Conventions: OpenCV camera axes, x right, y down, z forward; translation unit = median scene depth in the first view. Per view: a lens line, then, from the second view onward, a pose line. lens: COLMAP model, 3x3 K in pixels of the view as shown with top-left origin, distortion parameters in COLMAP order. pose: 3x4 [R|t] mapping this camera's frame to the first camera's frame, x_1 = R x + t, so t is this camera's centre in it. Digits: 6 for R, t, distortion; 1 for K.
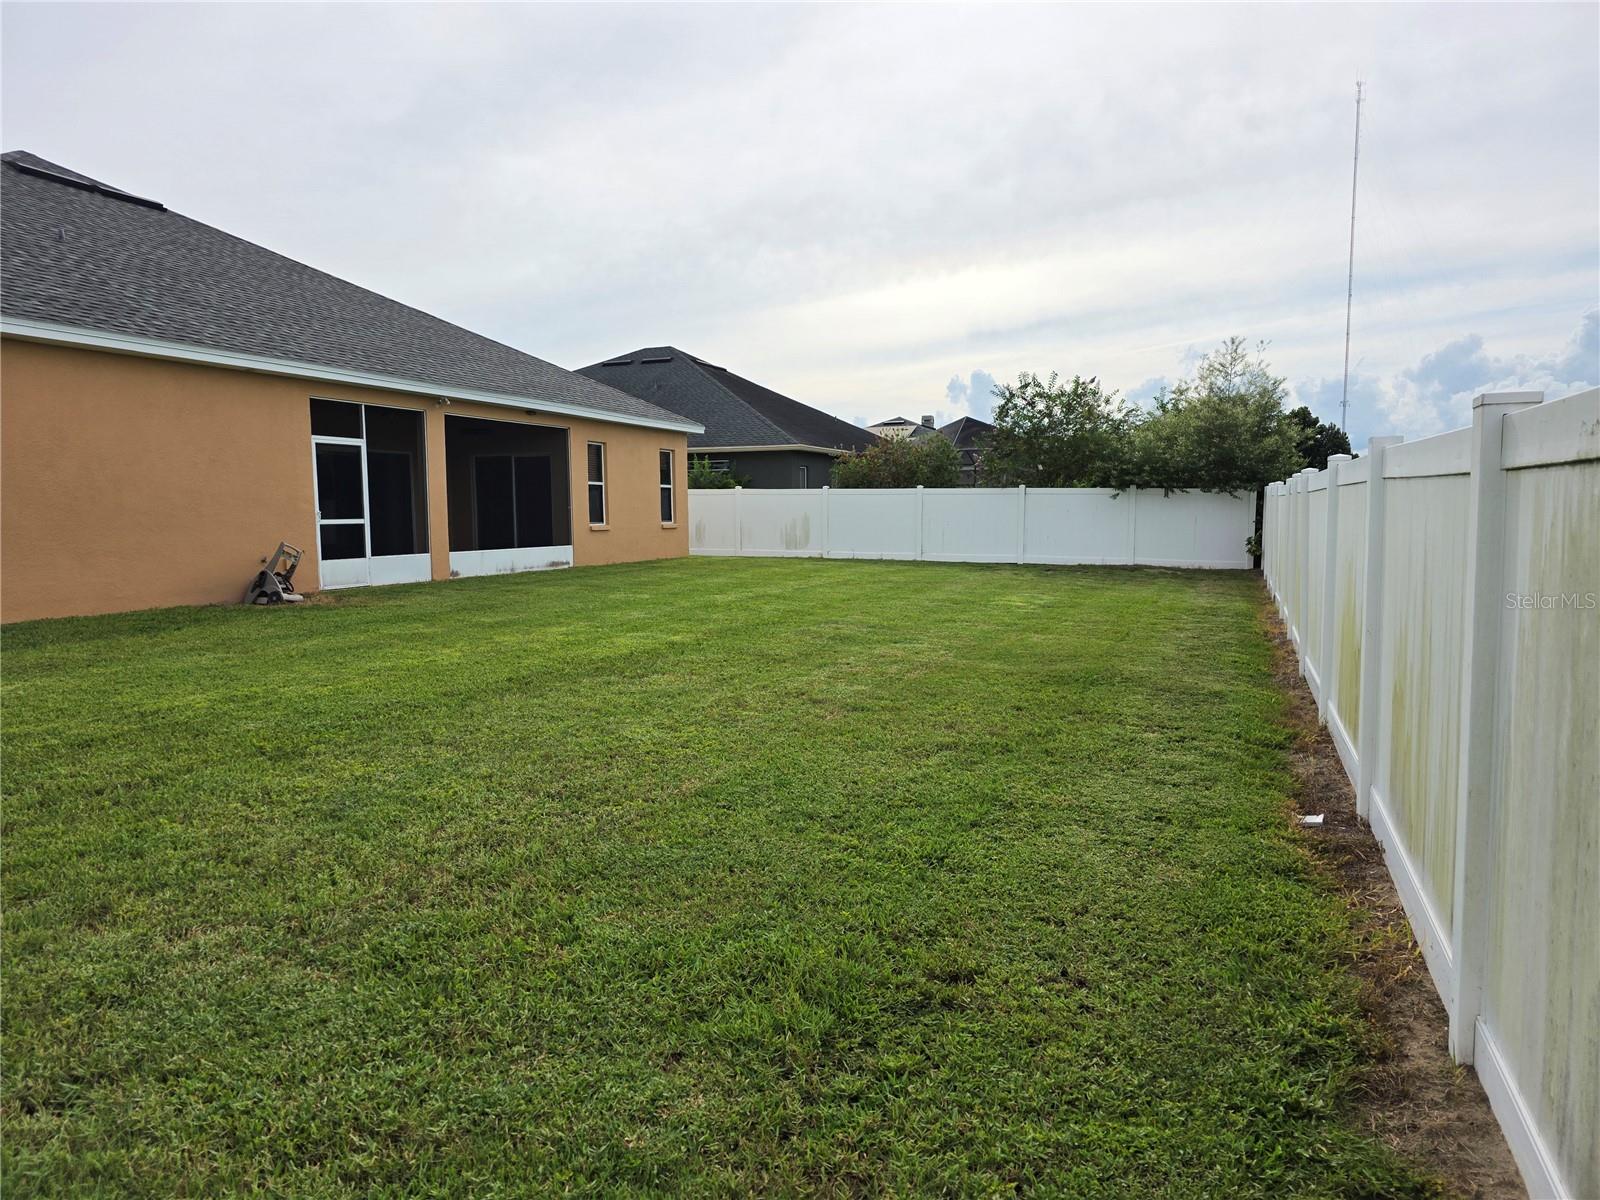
lens RADIAL K [[1088.9, 0, 793.7], [0, 1088.9, 608.5], [0, 0, 1]] dist [0.062849, -0.059445]
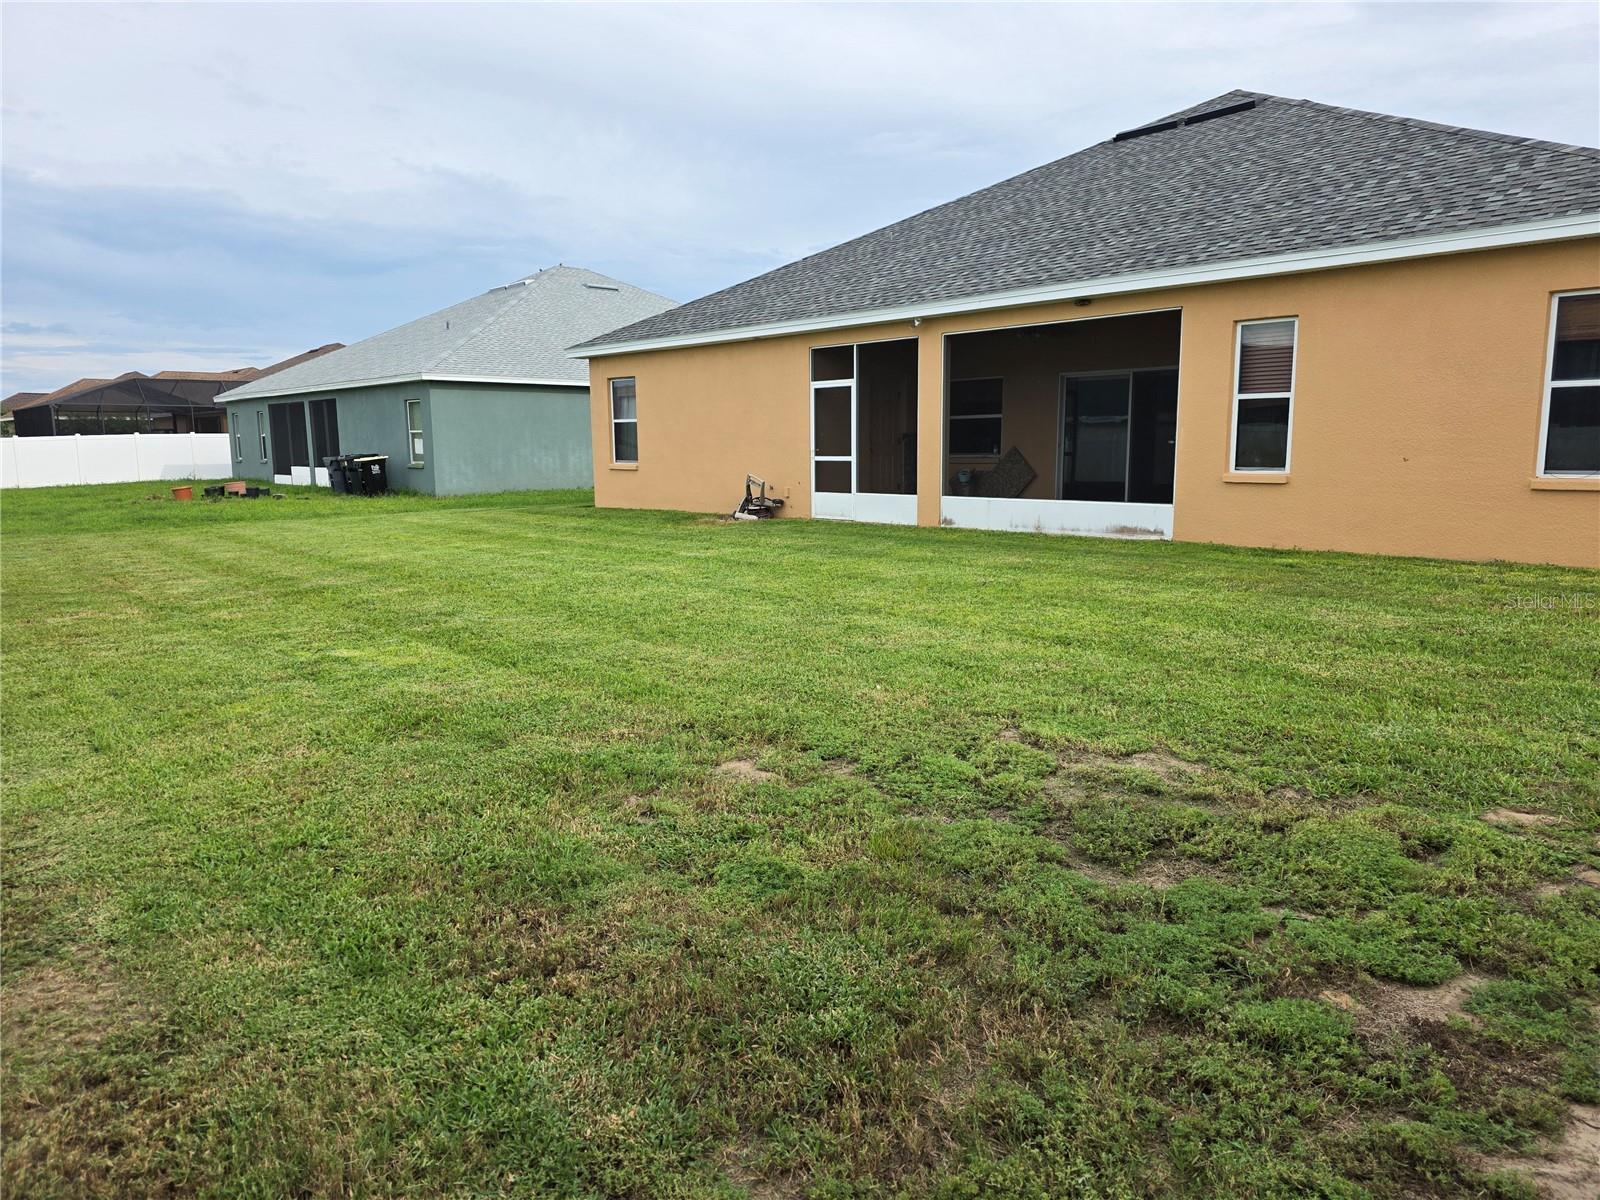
lens RADIAL K [[1088.9, 0, 799.2], [0, 1088.9, 595.8], [0, 0, 1]] dist [0.062849, -0.059445]
pose [[-0.435772, 0.134022, -0.890023, 0.575865], [-0.071387, 0.980590, 0.182612, -0.137720], [0.897222, 0.143113, -0.417747, 1.414793]]
